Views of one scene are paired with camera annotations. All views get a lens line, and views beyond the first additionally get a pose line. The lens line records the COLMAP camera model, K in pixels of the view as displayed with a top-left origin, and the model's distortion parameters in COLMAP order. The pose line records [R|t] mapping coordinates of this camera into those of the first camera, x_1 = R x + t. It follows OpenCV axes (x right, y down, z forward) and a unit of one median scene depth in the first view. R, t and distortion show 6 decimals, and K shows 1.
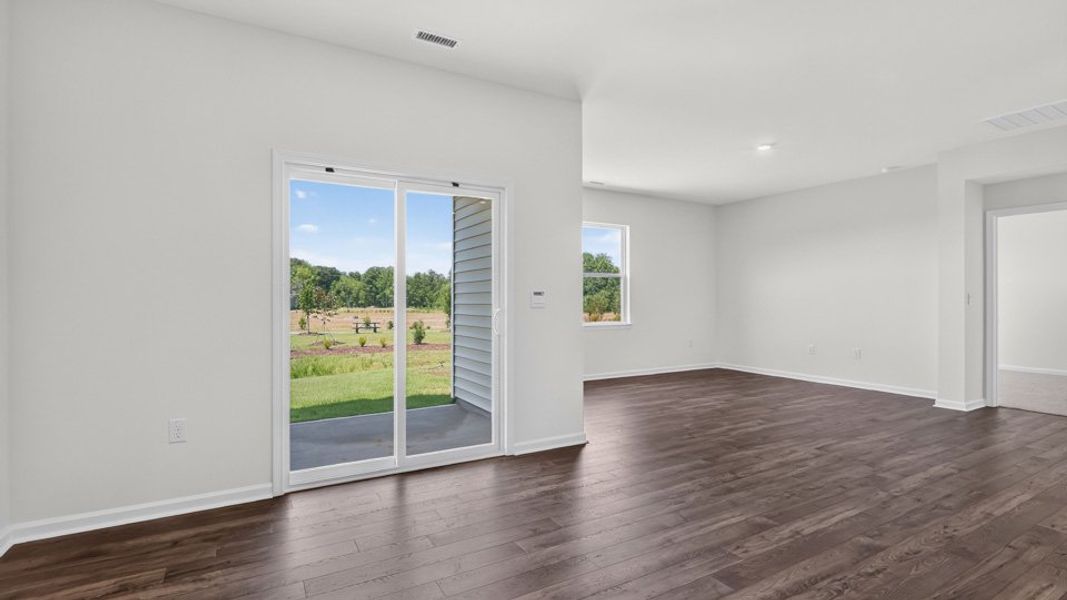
lens RADIAL K [[498.7, 0, 528.1], [0, 498.7, 298.8], [0, 0, 1]] dist [-0.004477, 0.000176]
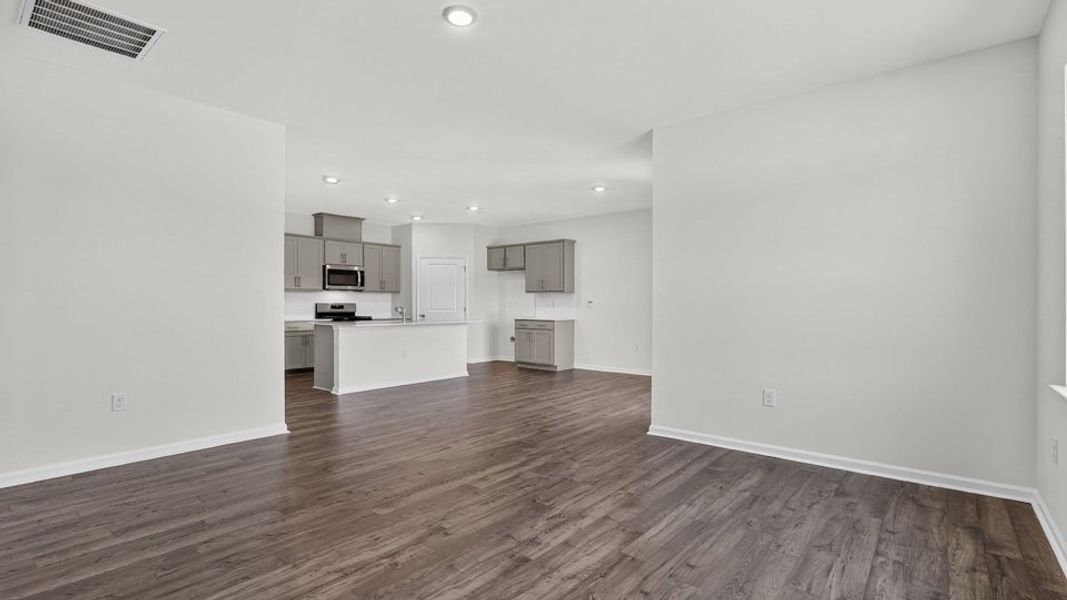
lens RADIAL K [[495.1, 0, 527.0], [0, 495.1, 303.1], [0, 0, 1]] dist [-0.003002, 0.000192]
pose [[-0.937890, -0.002373, -0.346926, 0.425206], [-0.001950, 0.999997, -0.001568, 0.000751], [0.346928, -0.000794, -0.937891, 1.092907]]
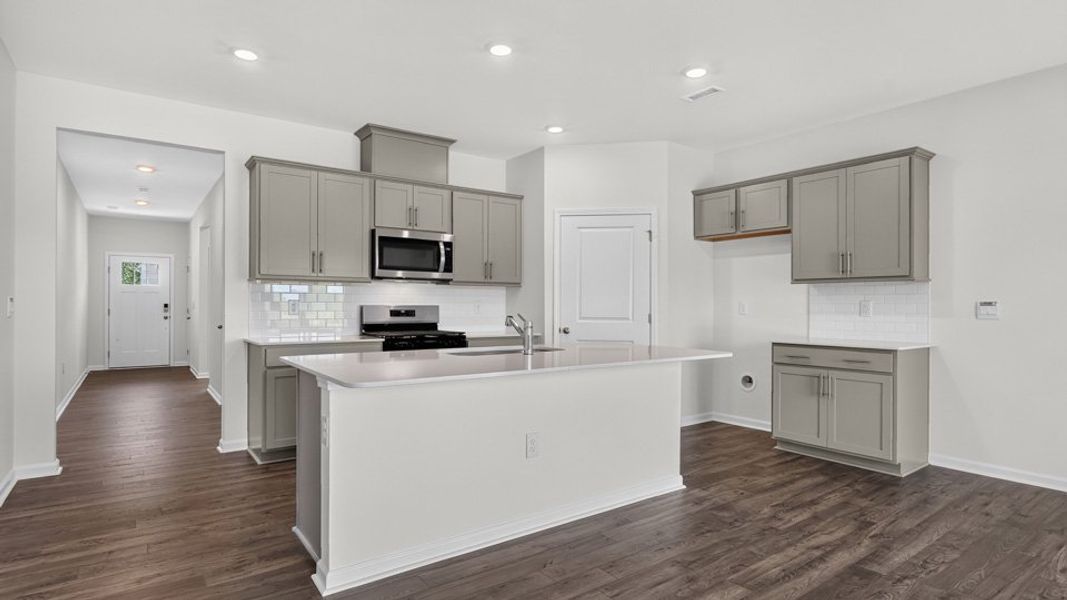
lens RADIAL K [[556.4, 0, 533.5], [0, 556.4, 300.0], [0, 0, 1]] dist [0.000541, 0.000122]
pose [[-0.993787, -0.004671, -0.111198, 0.351554], [-0.003602, 0.999945, -0.009813, -0.000901], [0.111238, -0.009352, -0.993750, 0.482026]]
